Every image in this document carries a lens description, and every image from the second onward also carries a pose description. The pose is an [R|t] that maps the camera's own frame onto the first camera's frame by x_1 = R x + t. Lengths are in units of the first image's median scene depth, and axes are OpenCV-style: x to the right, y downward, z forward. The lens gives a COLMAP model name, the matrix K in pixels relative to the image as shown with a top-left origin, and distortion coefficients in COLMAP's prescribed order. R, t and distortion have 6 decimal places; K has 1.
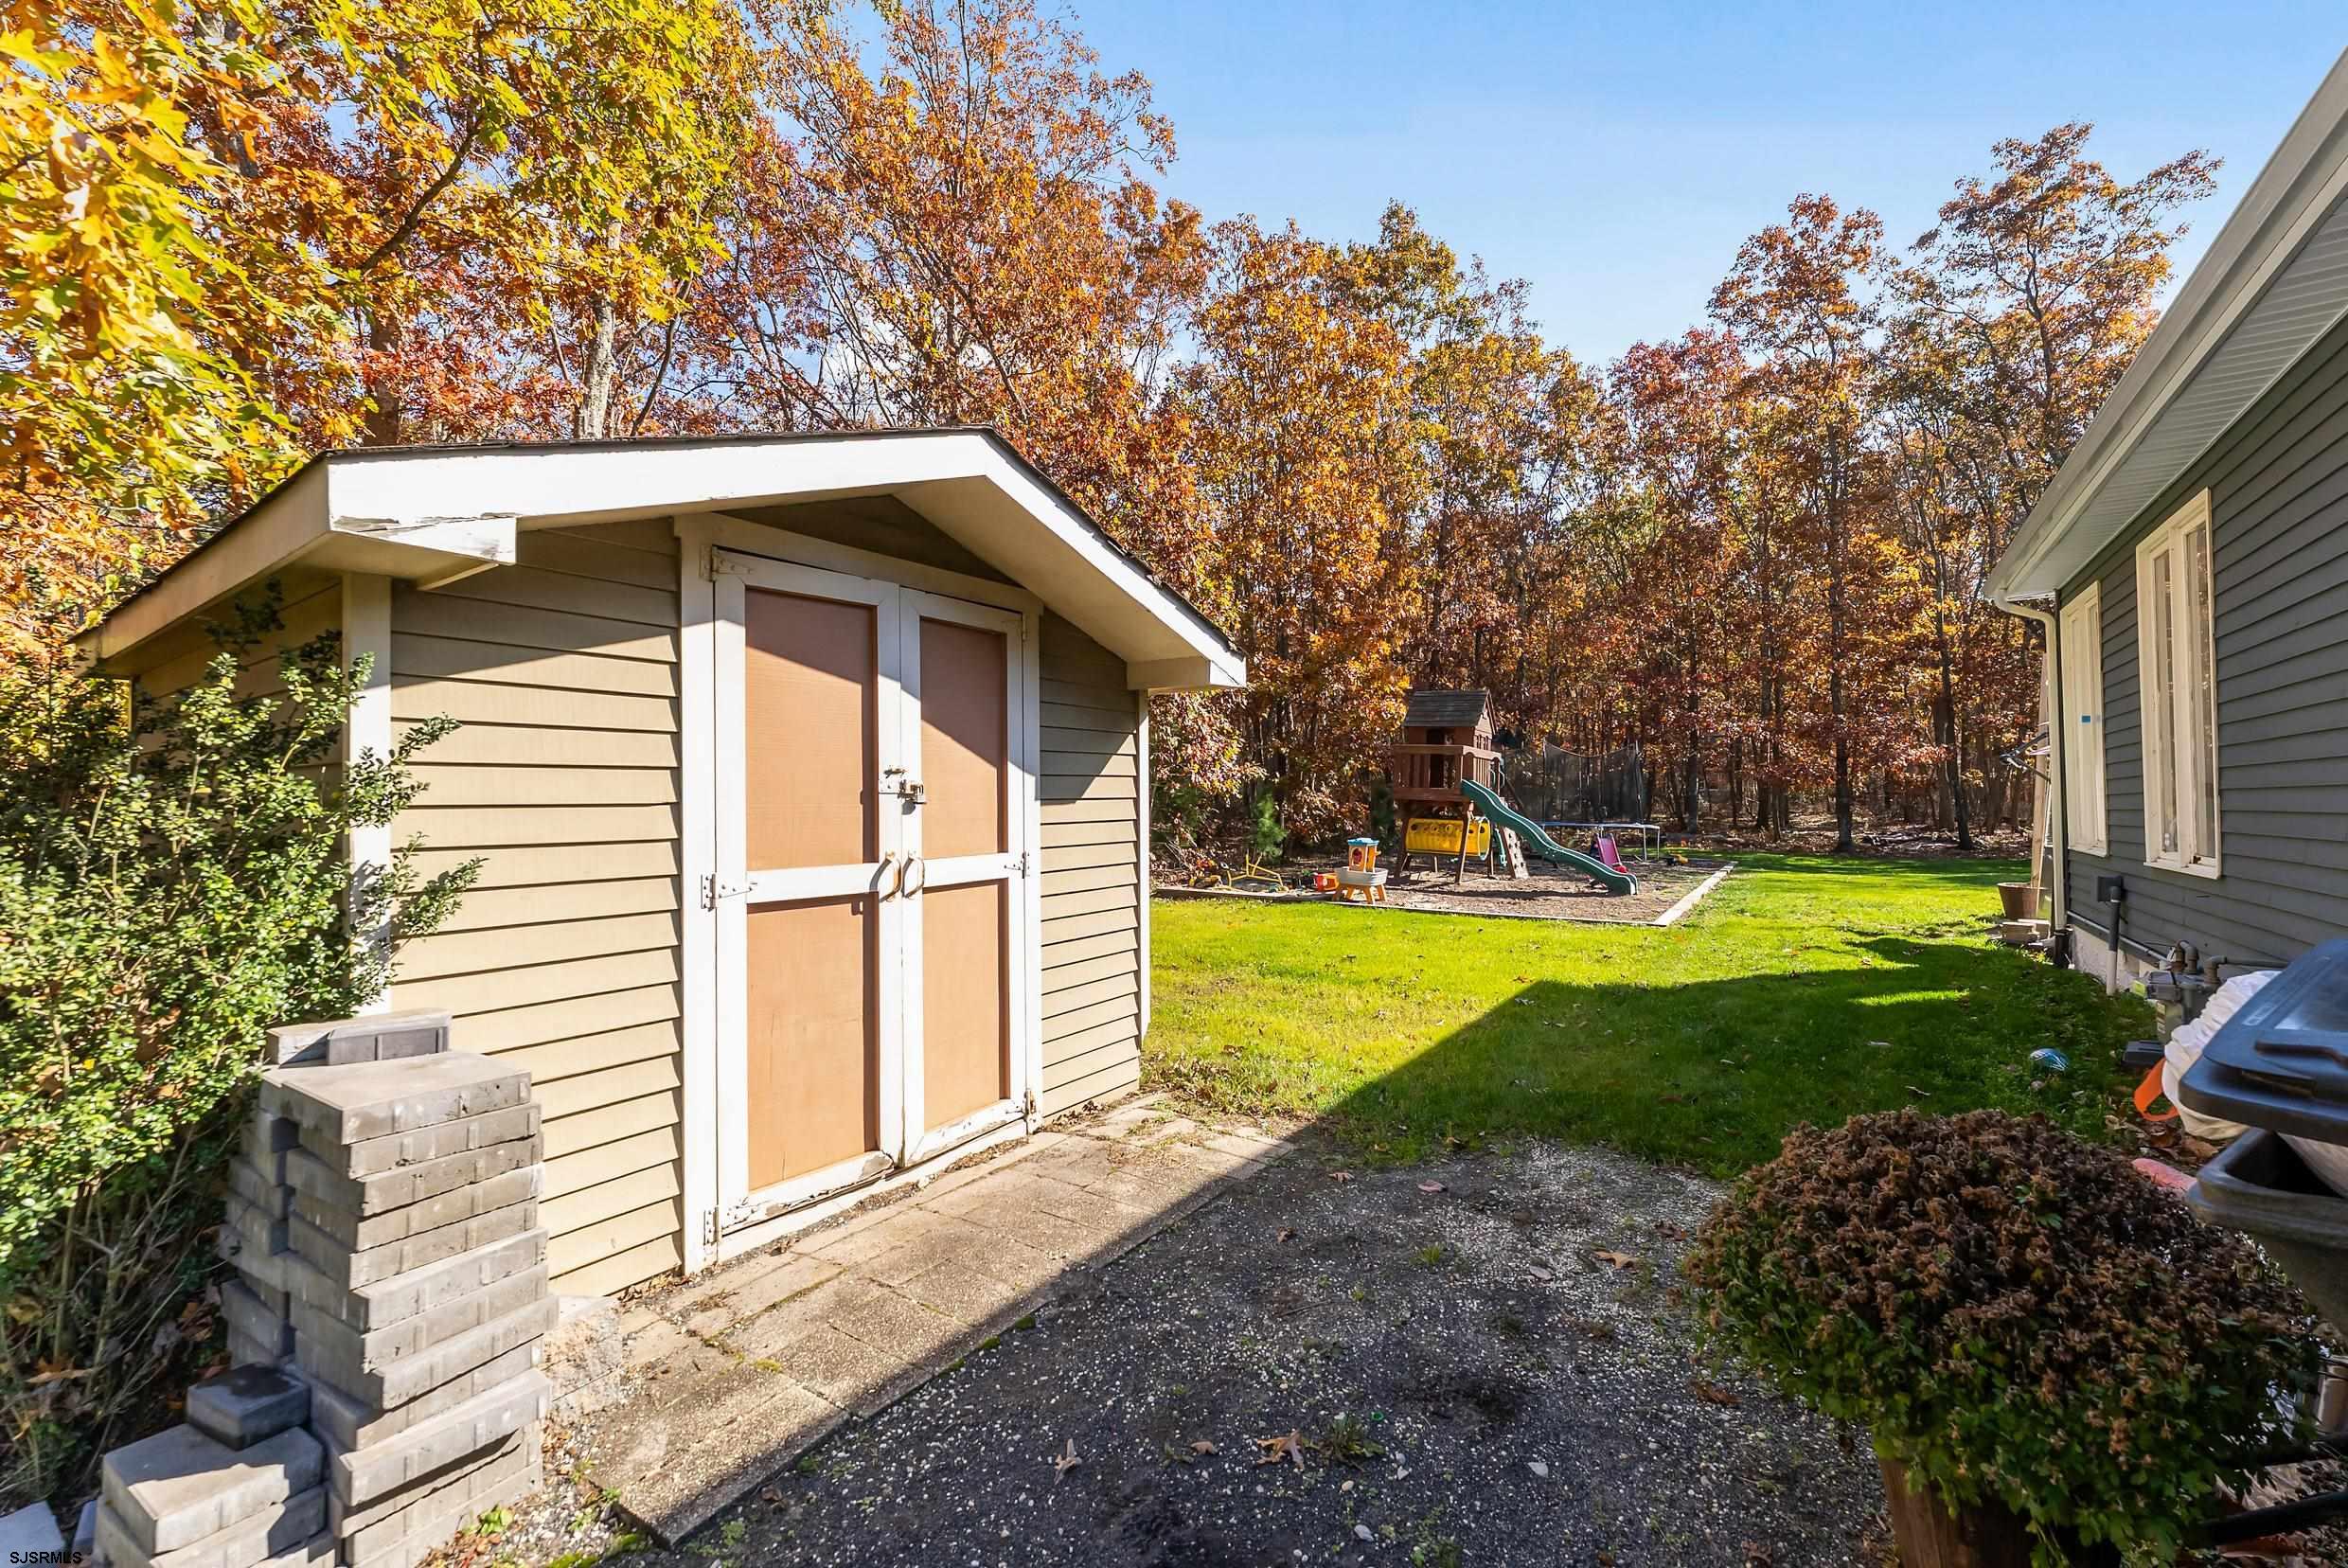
lens RADIAL K [[933.0, 0, 1171.6], [0, 933.0, 787.0], [0, 0, 1]] dist [0.000049, -0.000354]
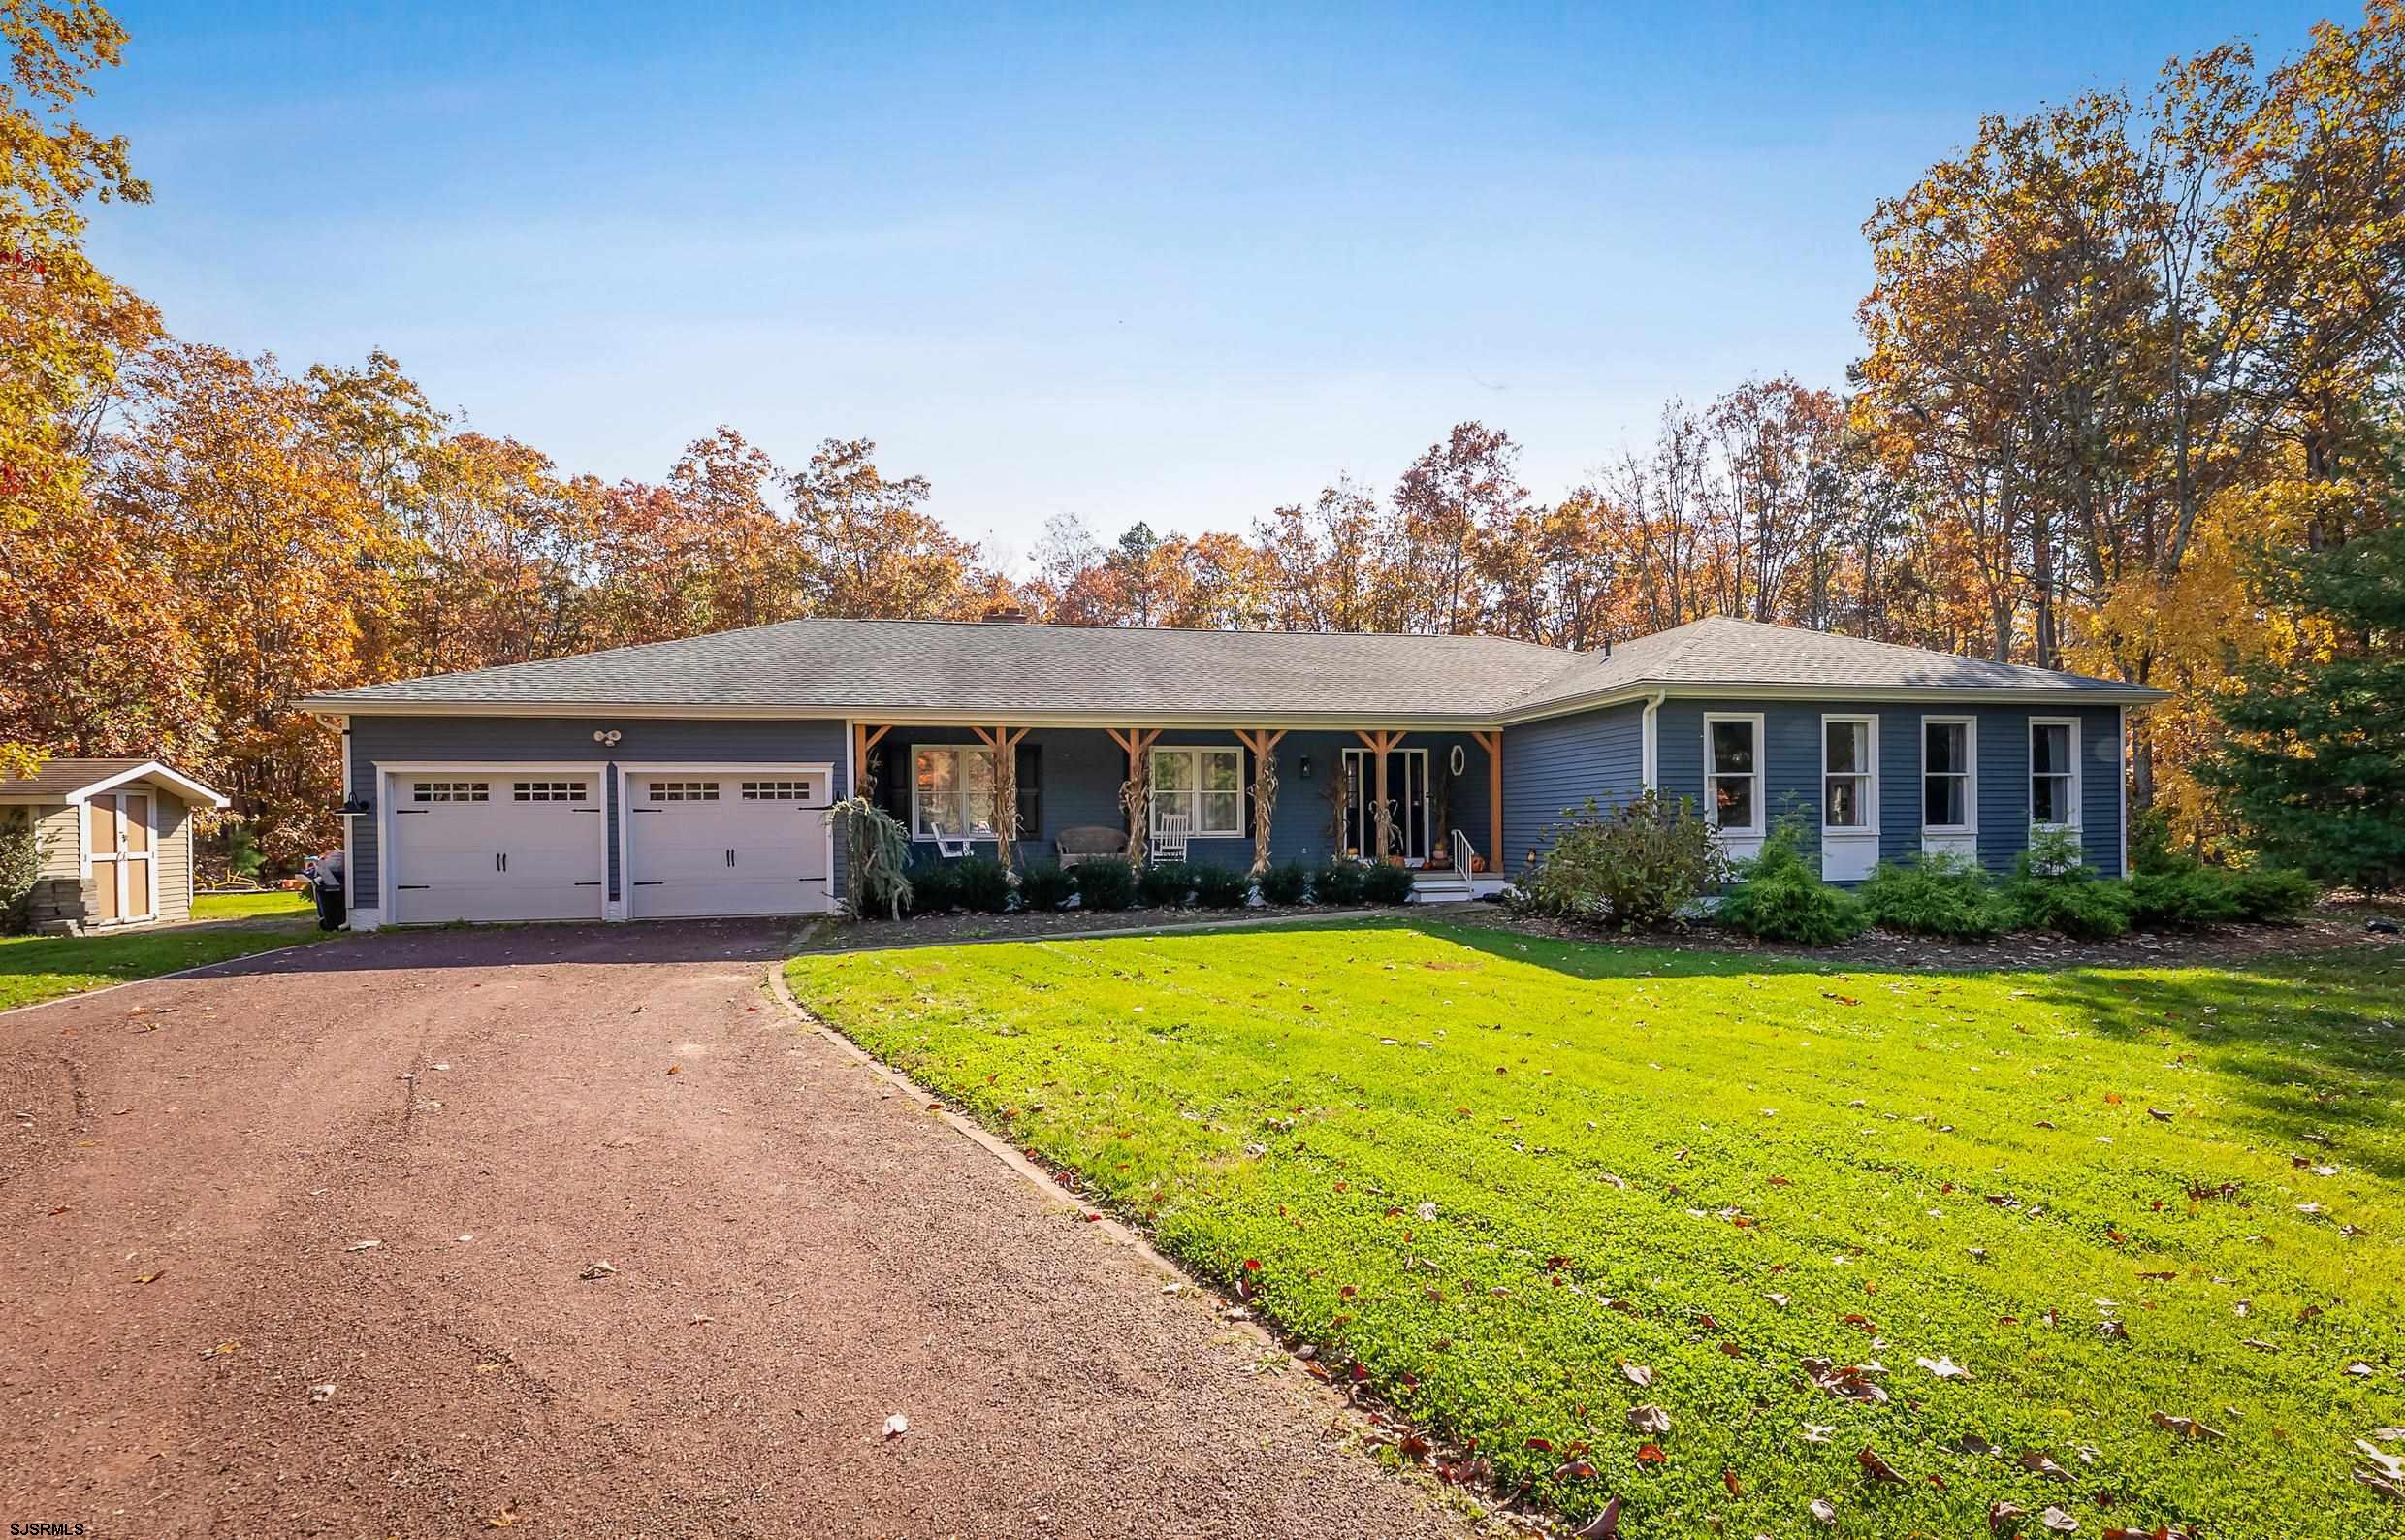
lens RADIAL K [[991.5, 0, 1215.4], [0, 991.5, 820.0], [0, 0, 1]] dist [-0.000118, -0.000113]
pose [[0.642708, -0.013421, 0.765994, -0.445675], [-0.004475, 0.999764, 0.021271, -0.155554], [-0.766098, -0.017099, 0.642496, -4.694289]]
